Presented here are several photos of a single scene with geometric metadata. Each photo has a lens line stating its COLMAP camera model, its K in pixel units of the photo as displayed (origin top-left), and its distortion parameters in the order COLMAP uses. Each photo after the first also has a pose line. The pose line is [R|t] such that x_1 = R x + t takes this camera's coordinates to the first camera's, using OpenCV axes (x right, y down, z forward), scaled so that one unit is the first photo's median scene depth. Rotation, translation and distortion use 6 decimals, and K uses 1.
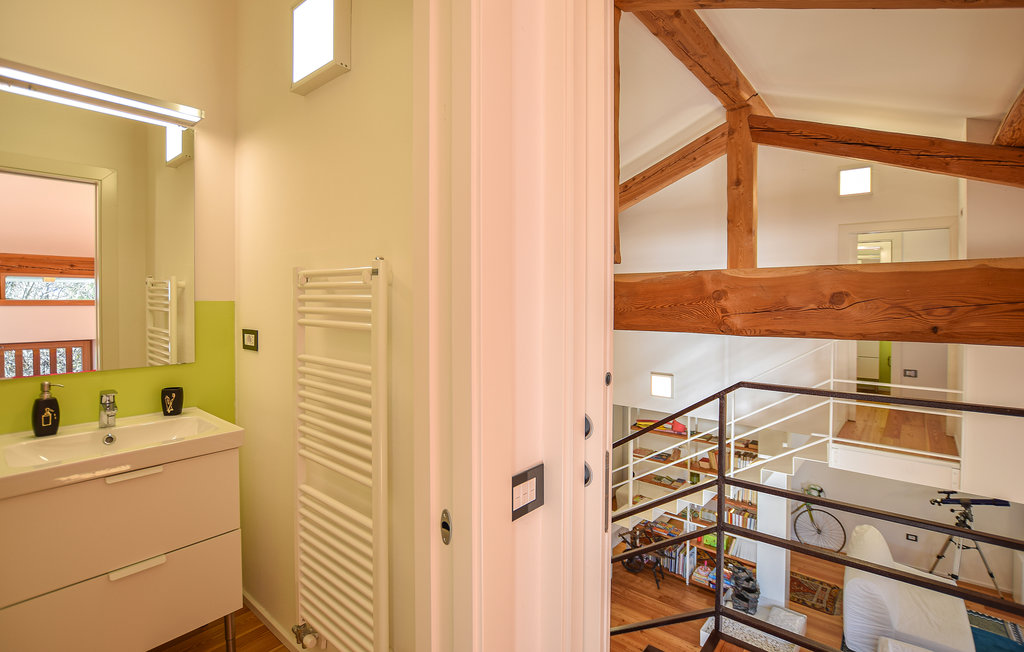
lens RADIAL K [[471.8, 0, 509.9], [0, 471.8, 309.5], [0, 0, 1]] dist [-0.016740, -0.000230]
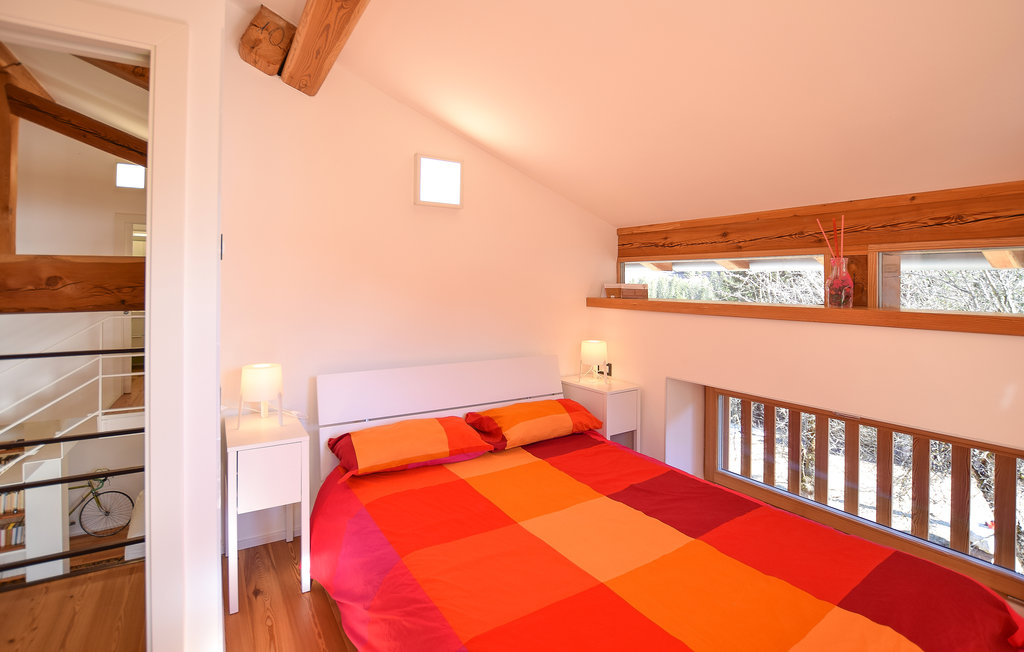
lens RADIAL K [[506.8, 0, 541.6], [0, 506.8, 278.2], [0, 0, 1]] dist [-0.019774, 0.000754]
pose [[0.326020, 0.011854, 0.945289, -0.050824], [0.019439, 0.999626, -0.019240, 0.007145], [-0.945163, 0.024648, 0.325668, -0.243175]]
